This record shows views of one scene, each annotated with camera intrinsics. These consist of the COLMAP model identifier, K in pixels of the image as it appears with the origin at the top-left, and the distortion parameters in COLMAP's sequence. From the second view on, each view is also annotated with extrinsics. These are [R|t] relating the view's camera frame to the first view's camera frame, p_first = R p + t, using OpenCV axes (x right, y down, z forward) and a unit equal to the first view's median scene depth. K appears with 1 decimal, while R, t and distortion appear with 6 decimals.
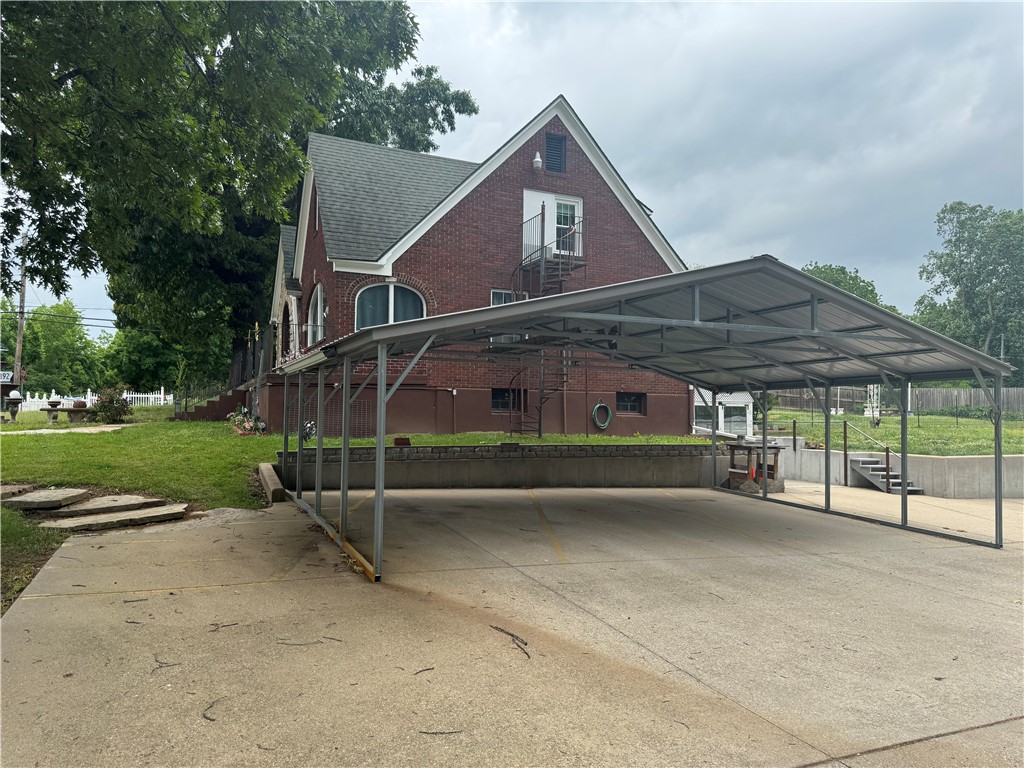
lens RADIAL K [[712.8, 0, 518.4], [0, 712.8, 388.8], [0, 0, 1]] dist [0.122433, -0.159382]
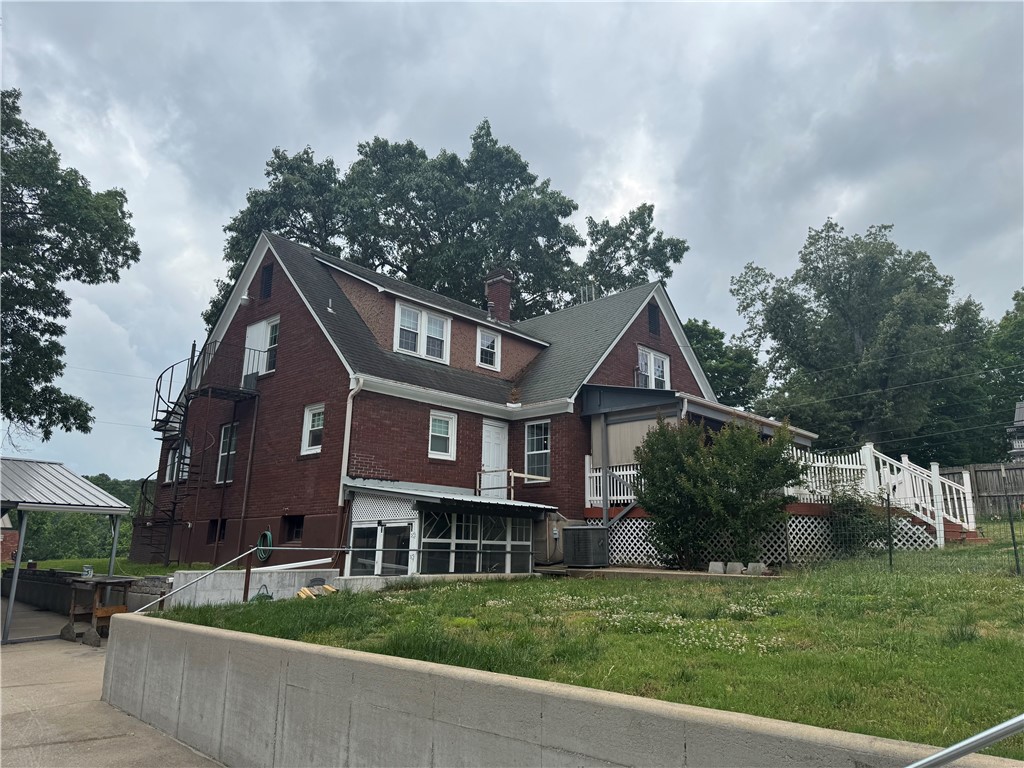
lens RADIAL K [[712.8, 0, 518.4], [0, 712.8, 388.8], [0, 0, 1]] dist [0.122433, -0.159382]
pose [[0.368851, -0.211697, -0.905060, 1.106926], [0.031574, 0.976010, -0.215425, 0.053498], [0.928952, 0.050884, 0.366686, 0.990672]]
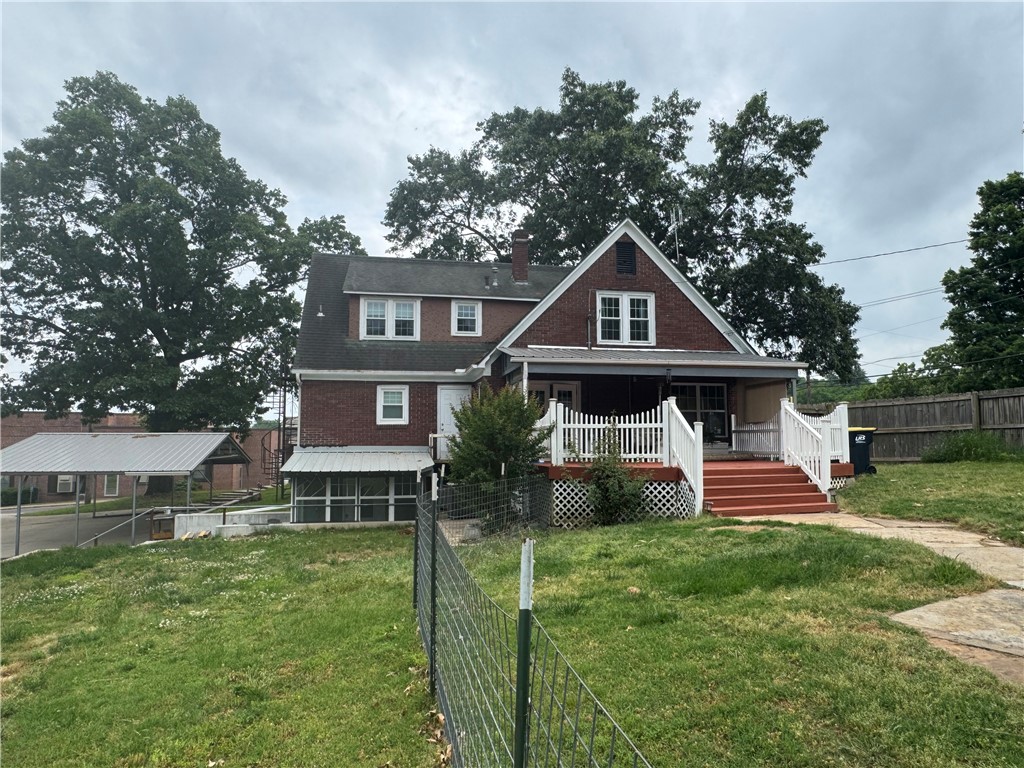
lens RADIAL K [[672.8, 0, 512.0], [0, 672.8, 384.0], [0, 0, 1]] dist [0.002655, 0.000778]
pose [[-0.256938, -0.095790, -0.961669, 1.199644], [0.044102, 0.992877, -0.110681, 0.003248], [0.965421, -0.070850, -0.250884, 1.698876]]
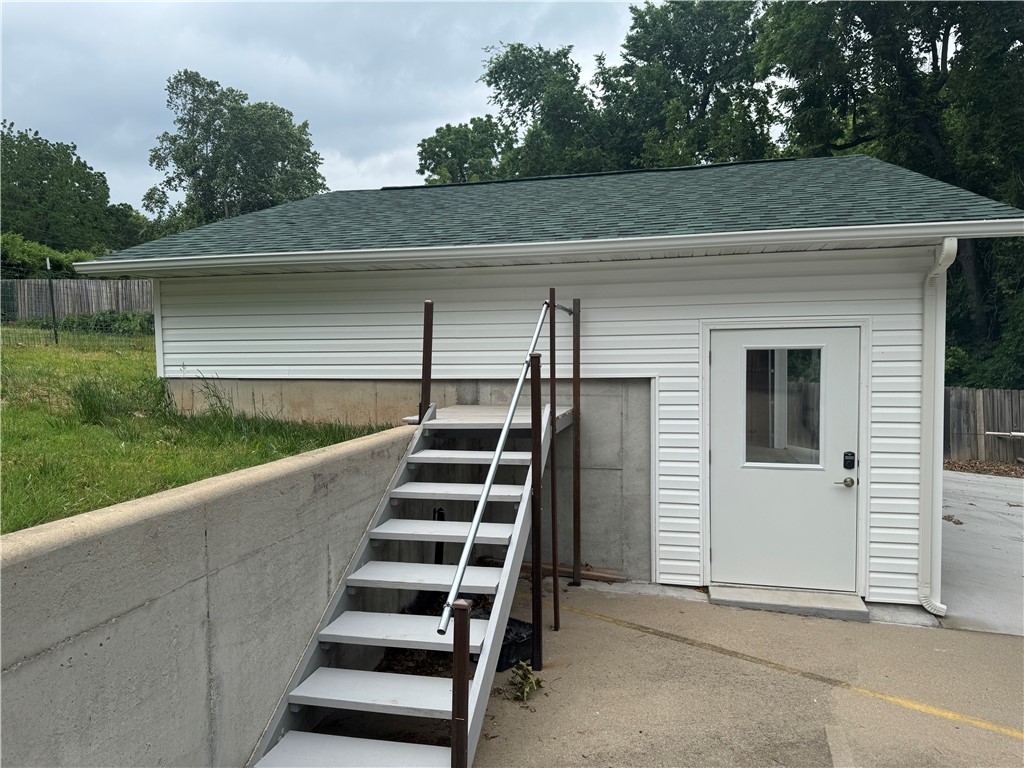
lens RADIAL K [[722.8, 0, 508.5], [0, 722.8, 385.0], [0, 0, 1]] dist [0.007309, 0.003908]
pose [[0.625657, -0.054517, 0.778191, 0.853197], [-0.018600, 0.996229, 0.084746, 0.060435], [-0.779876, -0.067496, 0.622284, 0.973677]]
